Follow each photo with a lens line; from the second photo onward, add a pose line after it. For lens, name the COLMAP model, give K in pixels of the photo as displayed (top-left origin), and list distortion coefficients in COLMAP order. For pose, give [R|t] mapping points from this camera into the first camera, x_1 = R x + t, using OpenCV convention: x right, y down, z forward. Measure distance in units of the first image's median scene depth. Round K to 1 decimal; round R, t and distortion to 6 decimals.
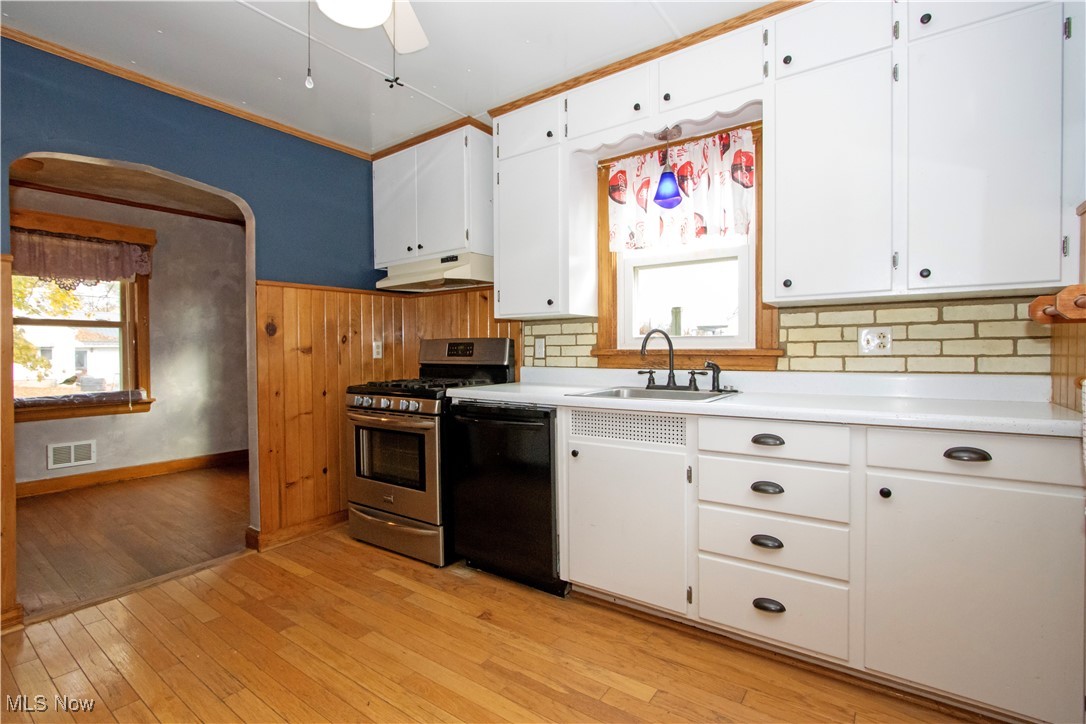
lens RADIAL K [[501.3, 0, 538.0], [0, 501.3, 359.7], [0, 0, 1]] dist [-0.013734, 0.000601]
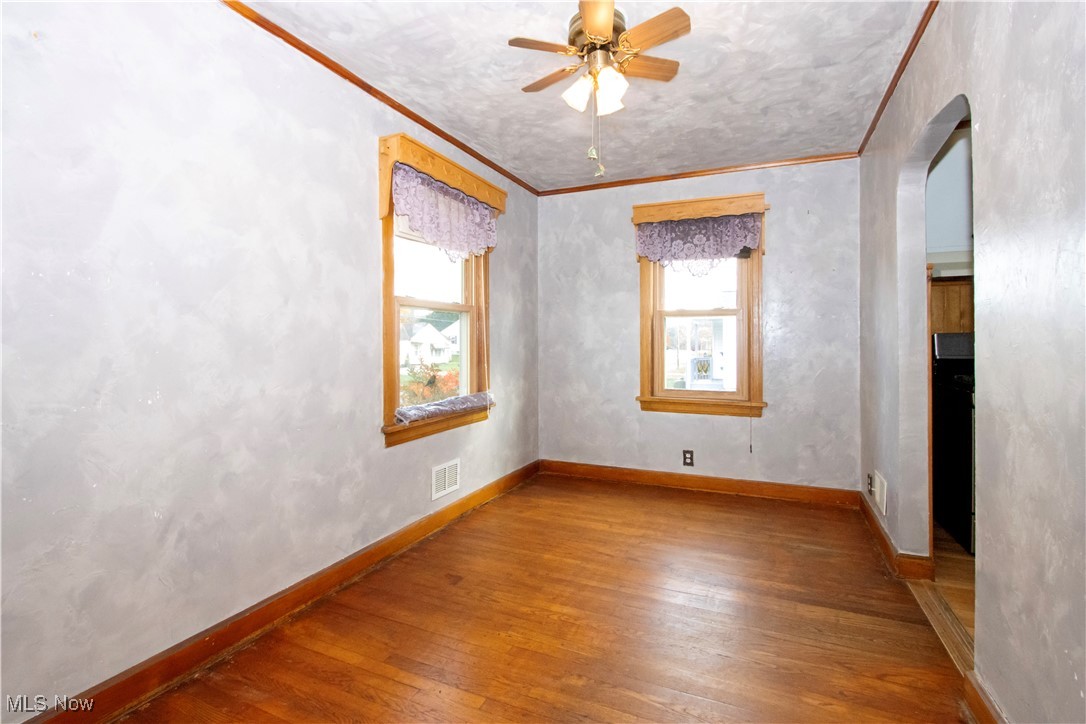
lens RADIAL K [[501.3, 0, 544.6], [0, 501.3, 352.2], [0, 0, 1]] dist [-0.013734, 0.000601]
pose [[0.976258, -0.000687, 0.216609, -1.001157], [0.001783, 0.999987, -0.004867, -0.000268], [-0.216602, 0.005137, 0.976246, 0.219764]]
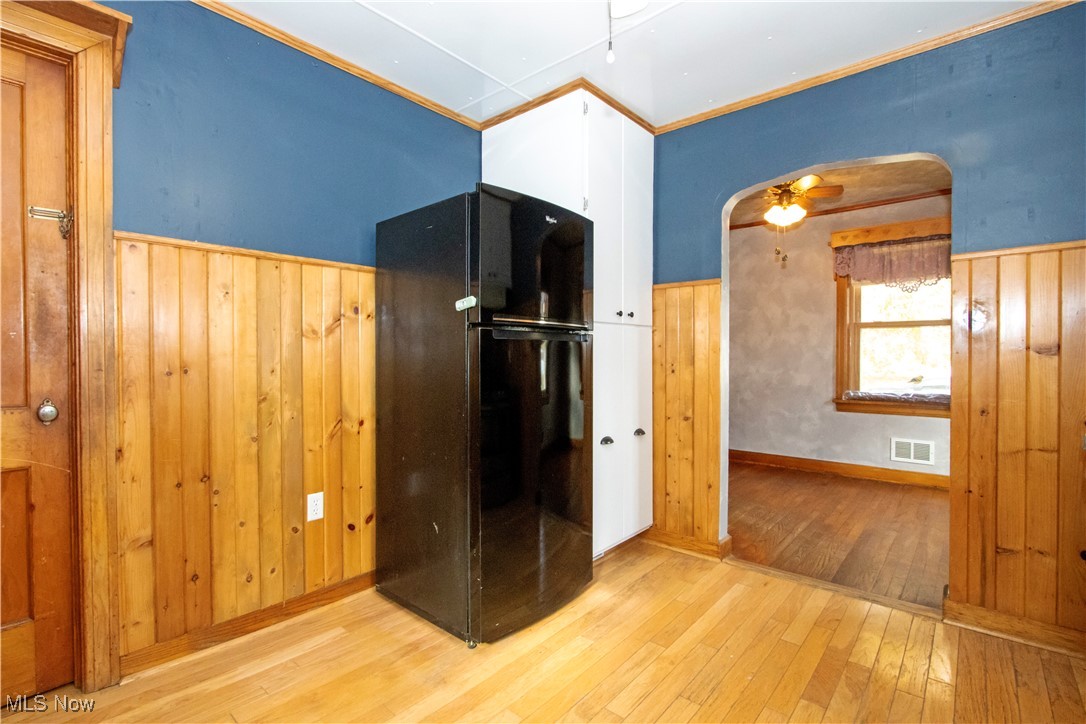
lens RADIAL K [[501.3, 0, 540.3], [0, 501.3, 357.5], [0, 0, 1]] dist [-0.013734, 0.000601]
pose [[-0.086736, 0.011463, -0.996165, 0.161503], [-0.016596, 0.999778, 0.012949, -0.004533], [0.996093, 0.017655, -0.086527, 0.329481]]
